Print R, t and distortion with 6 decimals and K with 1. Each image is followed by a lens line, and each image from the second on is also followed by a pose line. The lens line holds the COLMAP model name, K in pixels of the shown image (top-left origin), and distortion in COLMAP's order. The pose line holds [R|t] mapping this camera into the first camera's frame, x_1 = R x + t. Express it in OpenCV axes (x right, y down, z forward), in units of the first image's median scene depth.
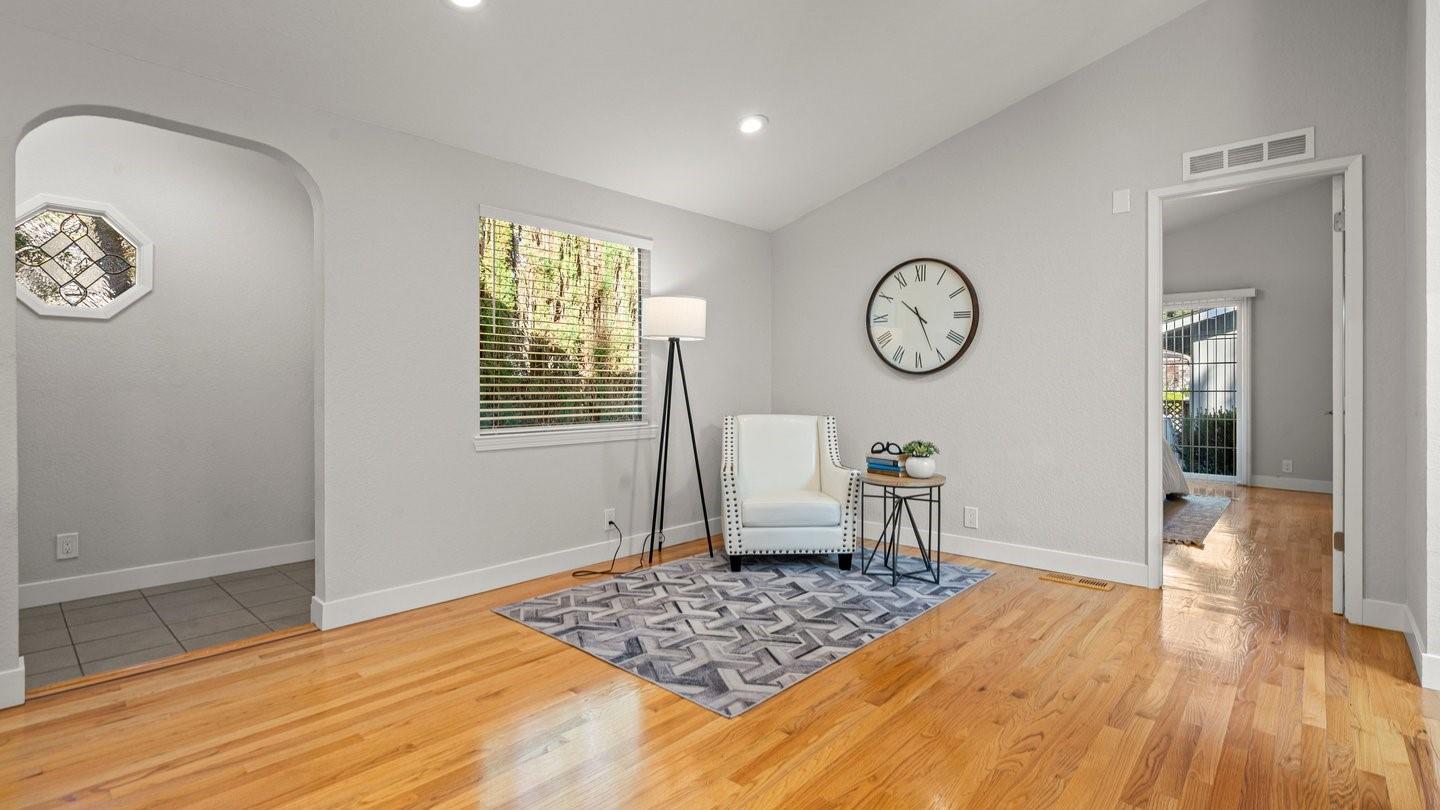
lens RADIAL K [[663.6, 0, 721.1], [0, 663.6, 396.7], [0, 0, 1]] dist [0.003649, 0.001550]
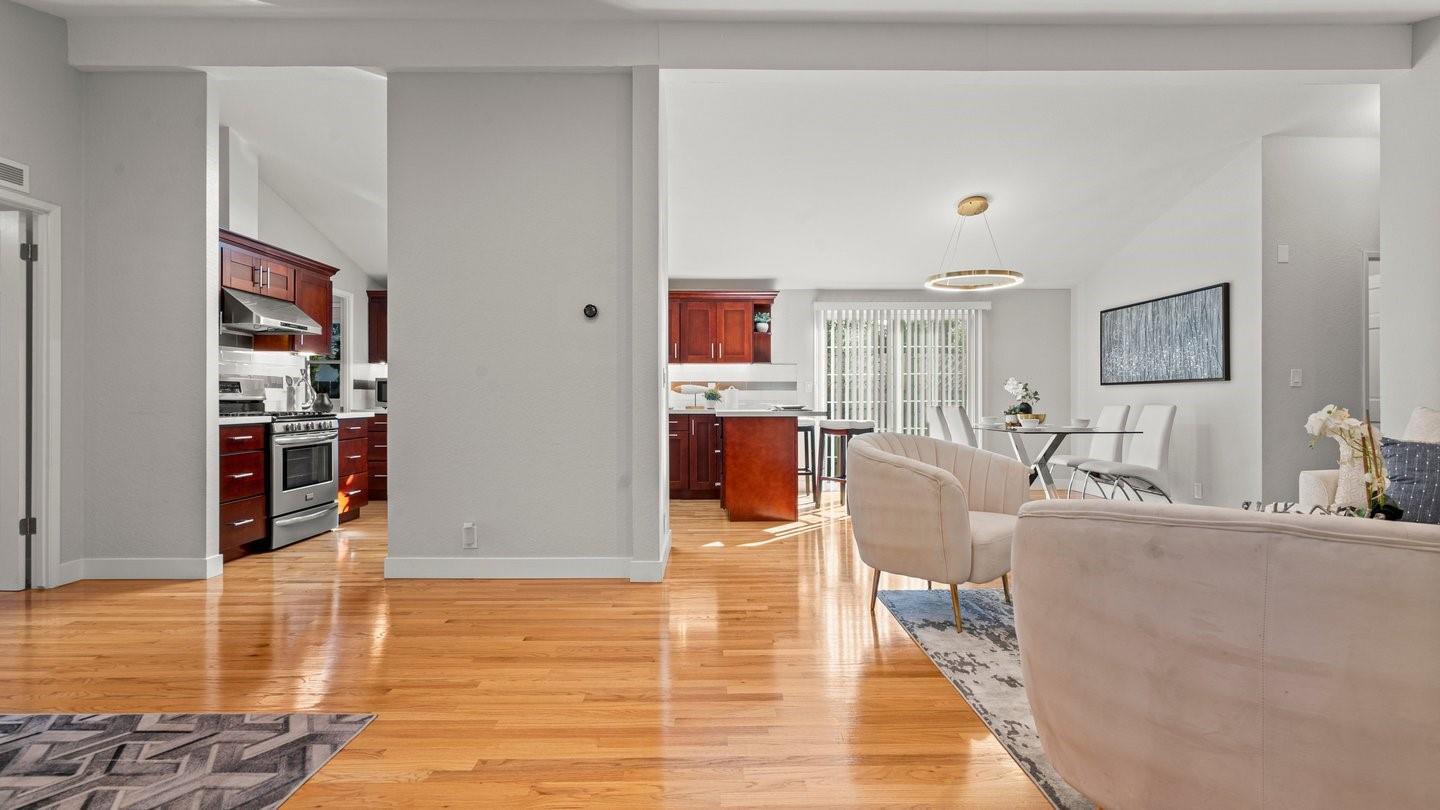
lens RADIAL K [[663.6, 0, 721.4], [0, 663.6, 398.6], [0, 0, 1]] dist [0.003649, 0.001550]
pose [[-0.678975, 0.004067, 0.734150, -0.867299], [0.010229, 0.999940, 0.003921, 0.002336], [-0.734090, 0.010172, -0.678976, 1.036649]]
